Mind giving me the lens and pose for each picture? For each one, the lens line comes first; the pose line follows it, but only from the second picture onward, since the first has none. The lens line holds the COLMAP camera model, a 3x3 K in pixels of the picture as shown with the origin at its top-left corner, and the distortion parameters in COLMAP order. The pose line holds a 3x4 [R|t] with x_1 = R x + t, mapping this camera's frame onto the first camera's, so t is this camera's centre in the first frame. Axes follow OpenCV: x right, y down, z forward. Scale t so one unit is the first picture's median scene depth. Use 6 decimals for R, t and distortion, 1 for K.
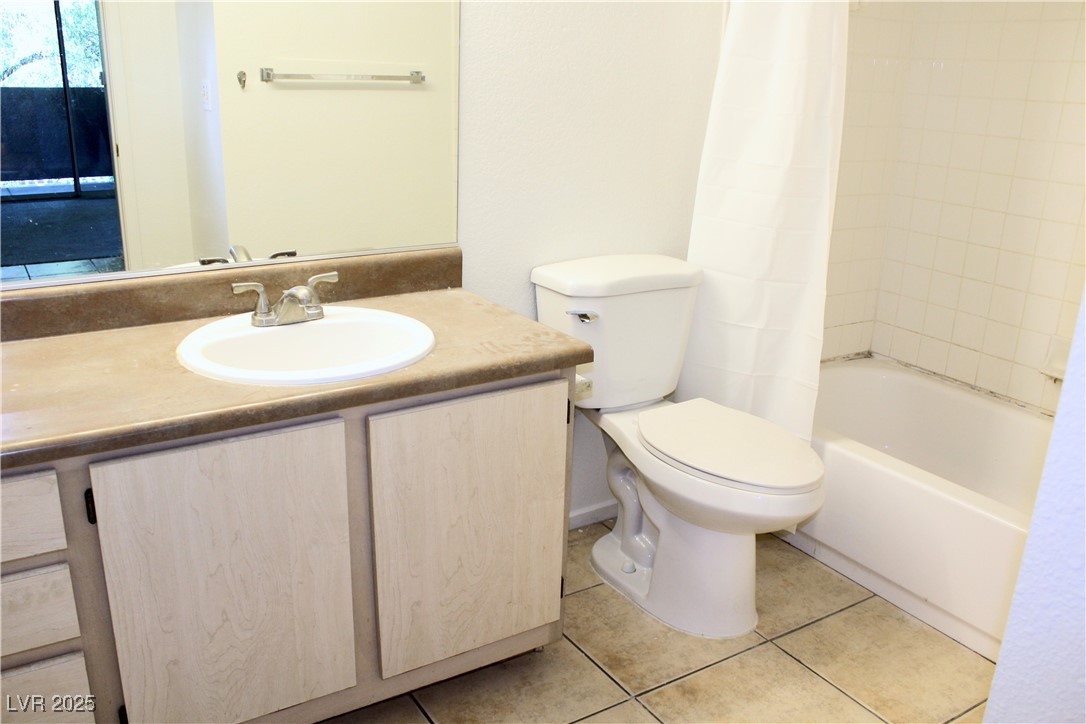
lens RADIAL K [[929.6, 0, 553.4], [0, 929.6, 360.1], [0, 0, 1]] dist [-0.115701, 0.059175]
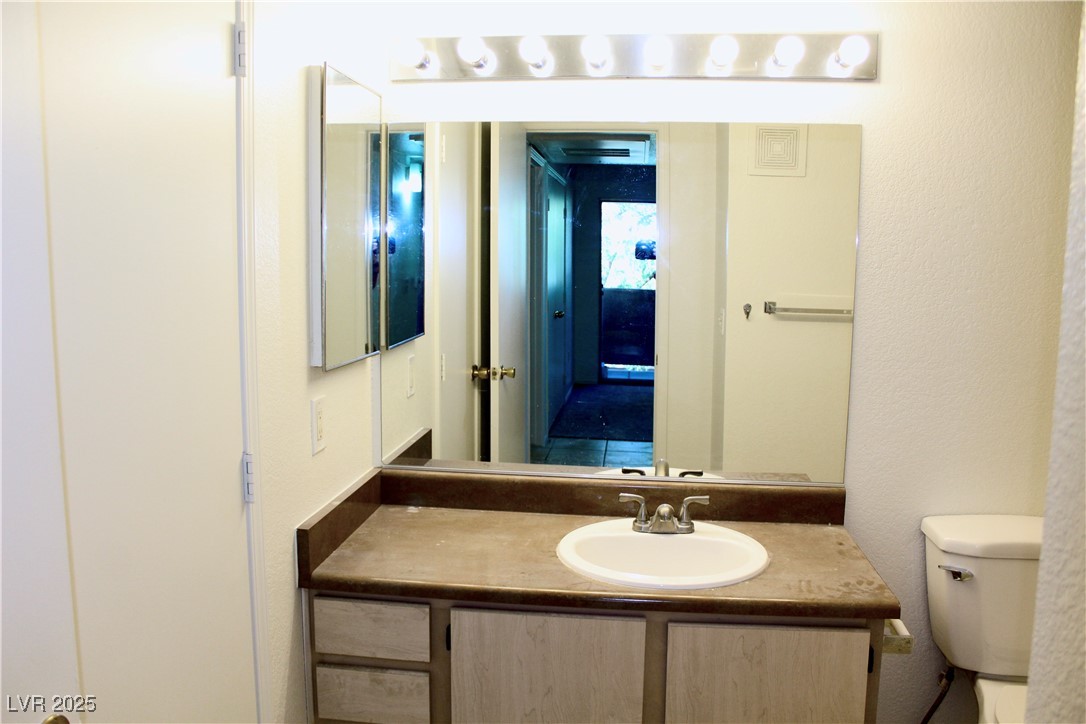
lens RADIAL K [[929.6, 0, 537.1], [0, 929.6, 358.6], [0, 0, 1]] dist [-0.115701, 0.059175]
pose [[0.778085, 0.059060, -0.625376, 0.344777], [-0.187423, 0.972050, -0.141391, -0.061881], [0.599546, 0.227224, 0.767407, -0.087634]]
